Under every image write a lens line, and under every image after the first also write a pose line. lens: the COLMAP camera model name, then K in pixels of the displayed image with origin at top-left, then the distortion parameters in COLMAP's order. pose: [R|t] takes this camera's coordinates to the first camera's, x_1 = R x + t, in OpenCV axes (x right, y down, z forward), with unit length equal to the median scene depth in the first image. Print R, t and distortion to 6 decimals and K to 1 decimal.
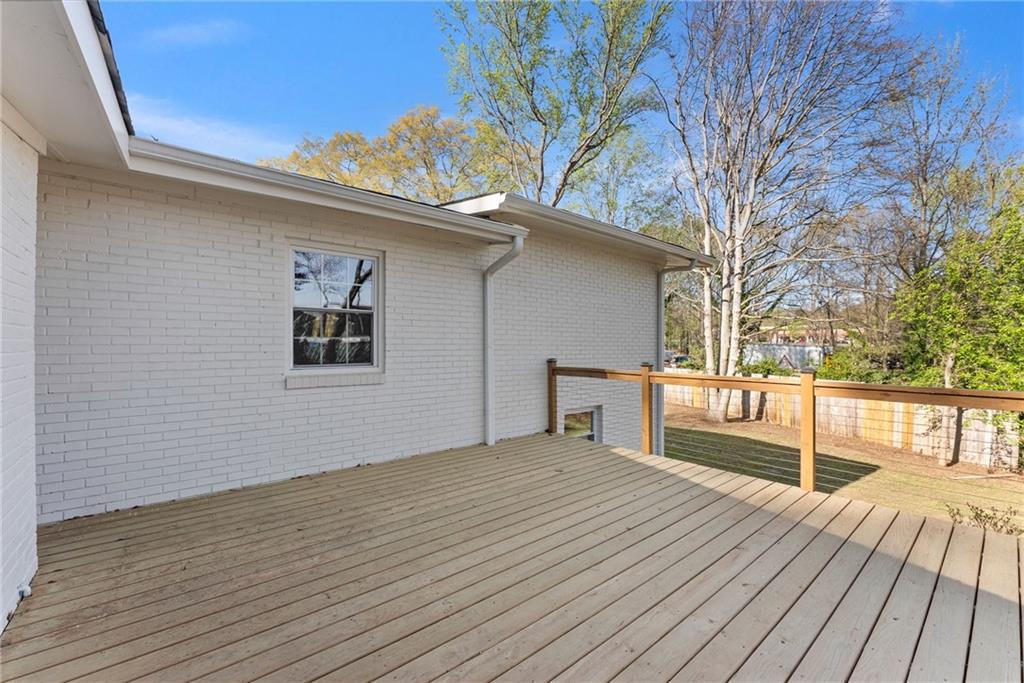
lens RADIAL K [[416.9, 0, 515.4], [0, 416.9, 346.0], [0, 0, 1]] dist [-0.000006, 0.001446]
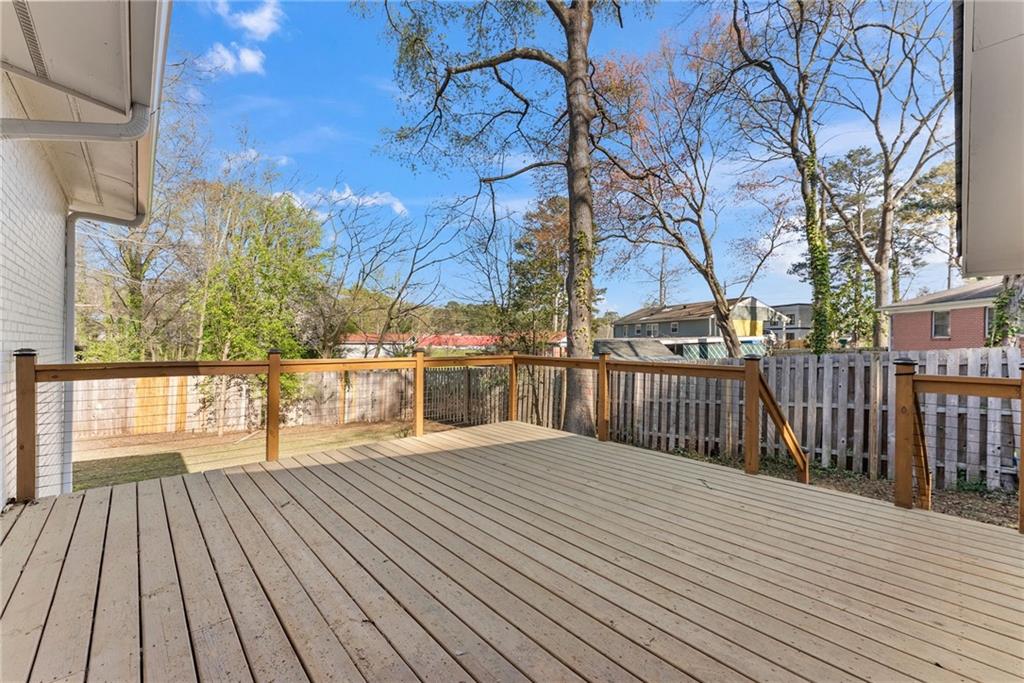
lens RADIAL K [[416.9, 0, 511.2], [0, 416.9, 343.1], [0, 0, 1]] dist [-0.000006, 0.001446]
pose [[-0.045618, -0.002467, 0.998956, -0.679414], [-0.008221, 0.999964, 0.002094, 0.027401], [-0.998925, -0.008116, -0.045637, 0.728363]]
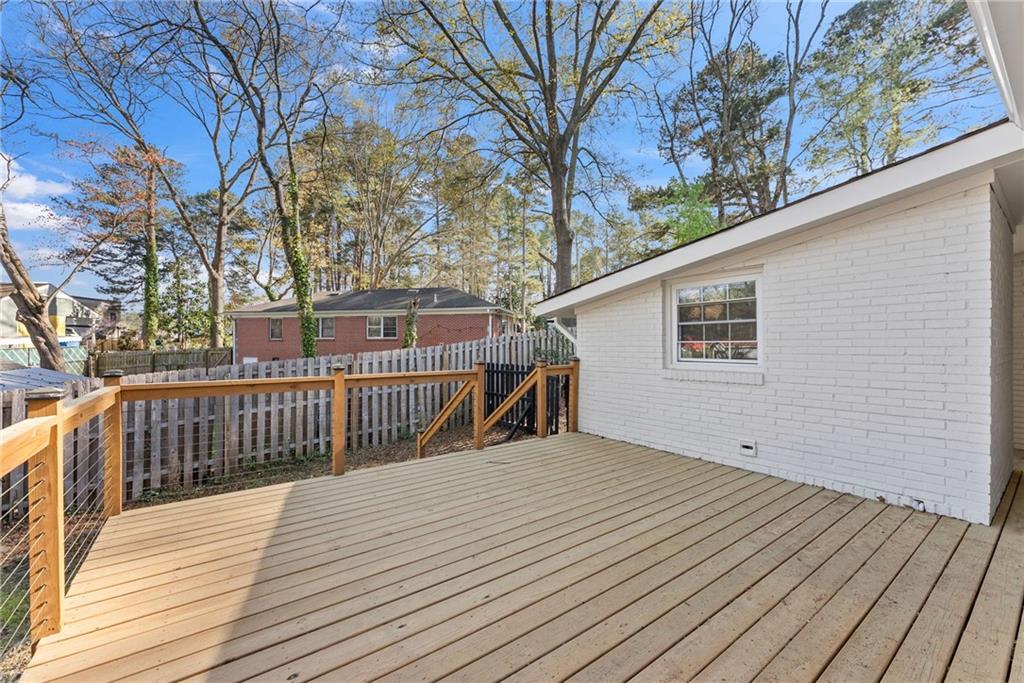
lens RADIAL K [[416.9, 0, 508.0], [0, 416.9, 341.6], [0, 0, 1]] dist [-0.000006, 0.001446]
pose [[-0.997782, 0.007323, 0.066155, 0.108929], [0.007414, 0.999972, 0.001132, -0.009112], [-0.066145, 0.001620, -0.997809, 1.433324]]
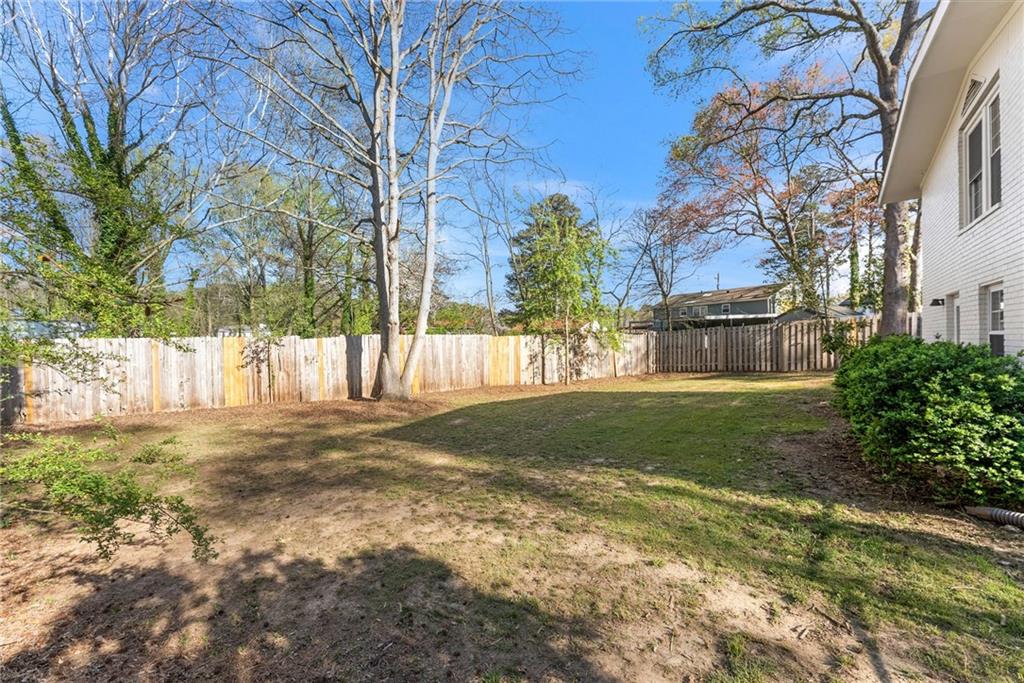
lens RADIAL K [[416.9, 0, 513.2], [0, 416.9, 339.2], [0, 0, 1]] dist [-0.000006, 0.001446]
pose [[-0.237860, -0.001074, 0.971299, -0.982519], [0.009423, 0.999950, 0.003413, 0.410295], [-0.971254, 0.009964, -0.237838, 4.905300]]
